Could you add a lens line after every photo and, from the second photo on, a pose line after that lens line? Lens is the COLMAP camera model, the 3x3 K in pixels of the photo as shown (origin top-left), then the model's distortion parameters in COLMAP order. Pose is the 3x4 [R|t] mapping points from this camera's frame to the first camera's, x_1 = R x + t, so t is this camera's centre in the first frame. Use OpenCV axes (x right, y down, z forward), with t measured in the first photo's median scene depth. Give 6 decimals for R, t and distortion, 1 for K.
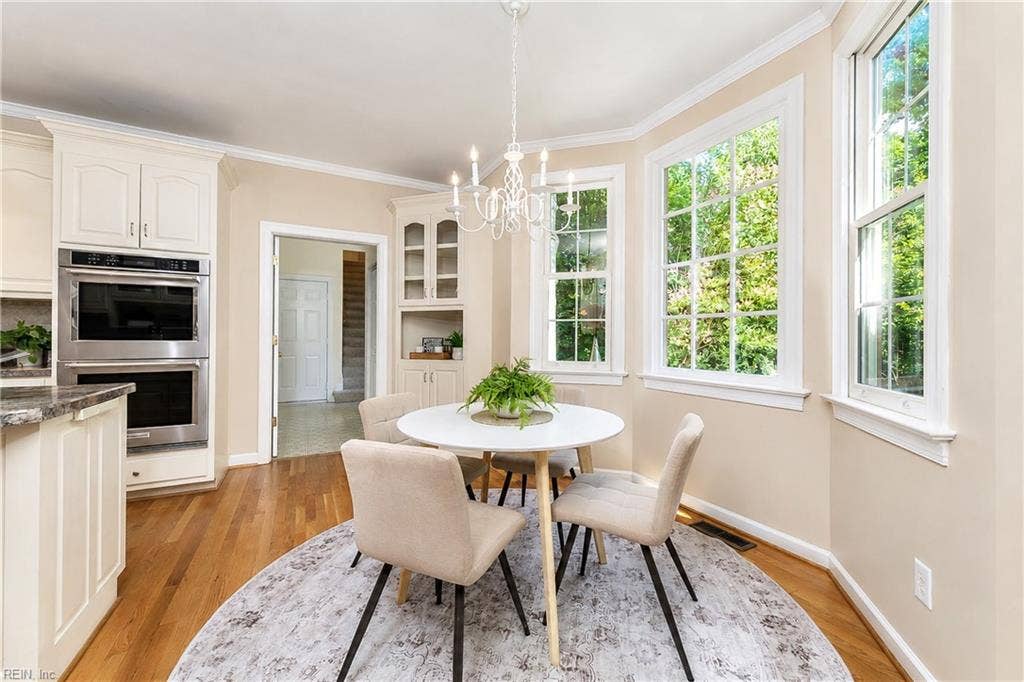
lens RADIAL K [[408.3, 0, 513.4], [0, 408.3, 337.0], [0, 0, 1]] dist [0.000591, 0.000037]
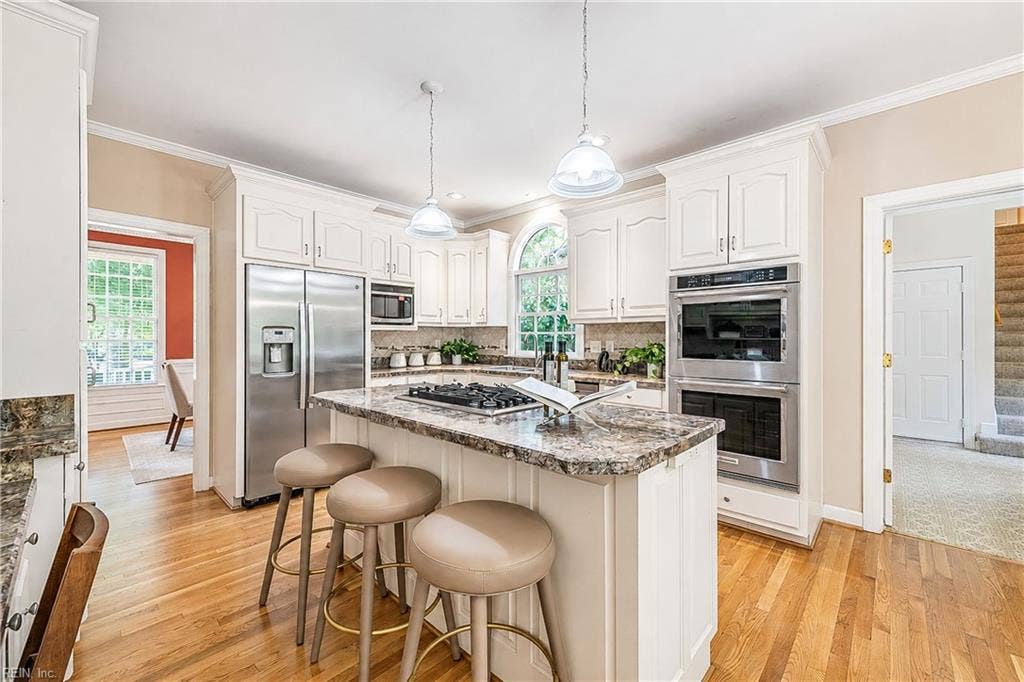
lens RADIAL K [[408.3, 0, 513.8], [0, 408.3, 339.1], [0, 0, 1]] dist [0.000591, 0.000037]
pose [[0.338513, -0.007143, -0.940935, -0.178175], [0.003391, 0.999974, -0.006371, -0.034059], [0.940956, -0.001034, 0.338528, 0.194799]]
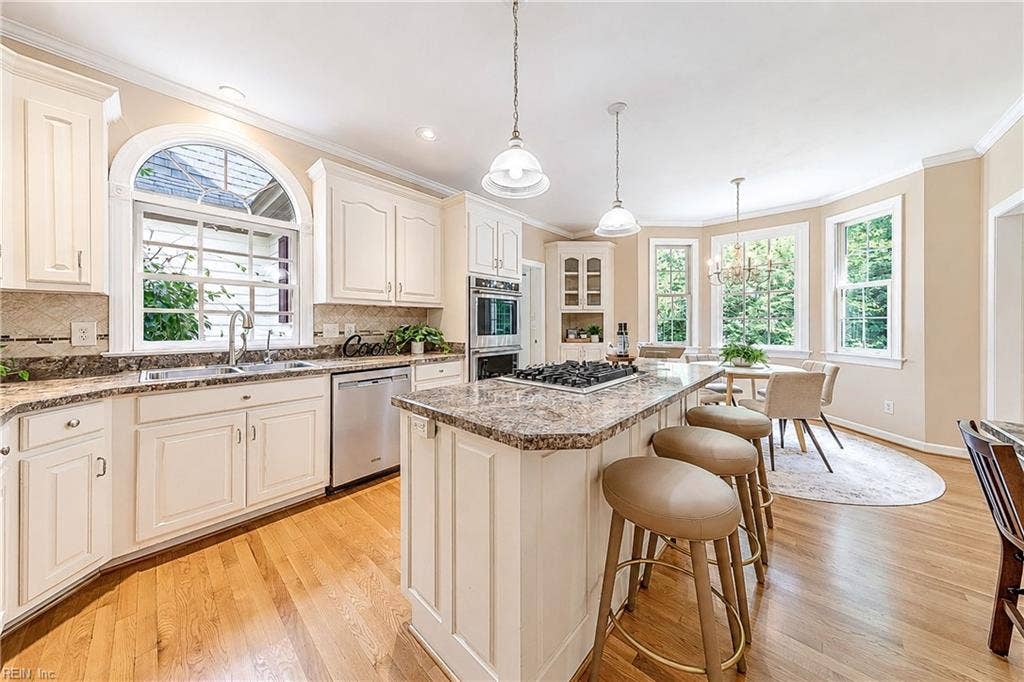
lens RADIAL K [[330.6, 0, 524.8], [0, 330.6, 324.1], [0, 0, 1]] dist [0.001096, 0.000021]
pose [[0.931036, -0.008152, 0.364836, -1.193711], [0.007180, 0.999966, 0.004021, -0.034423], [-0.364856, -0.001124, 0.931063, -0.201282]]
